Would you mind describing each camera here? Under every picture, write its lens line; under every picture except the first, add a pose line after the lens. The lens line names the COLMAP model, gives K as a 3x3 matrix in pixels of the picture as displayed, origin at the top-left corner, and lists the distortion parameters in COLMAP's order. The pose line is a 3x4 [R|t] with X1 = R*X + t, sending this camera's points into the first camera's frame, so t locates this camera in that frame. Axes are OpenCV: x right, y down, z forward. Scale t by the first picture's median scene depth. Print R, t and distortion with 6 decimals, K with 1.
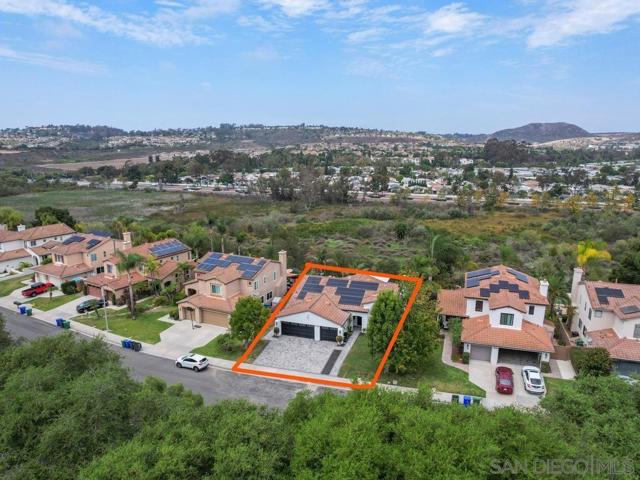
lens RADIAL K [[462.2, 0, 321.6], [0, 462.2, 240.0], [0, 0, 1]] dist [-0.060327, 0.045979]
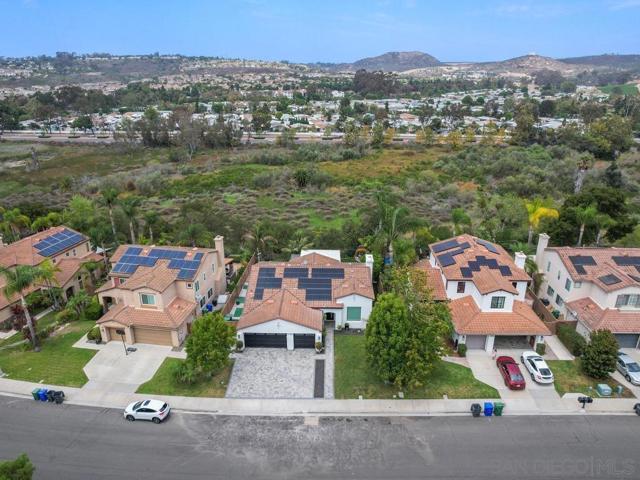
lens RADIAL K [[462.2, 0, 319.5], [0, 462.2, 242.4], [0, 0, 1]] dist [-0.060327, 0.045979]
pose [[0.959923, -0.100192, 0.261742, -0.138516], [0.060650, 0.986048, 0.155018, -0.089941], [-0.273622, -0.132931, 0.952607, 0.177738]]
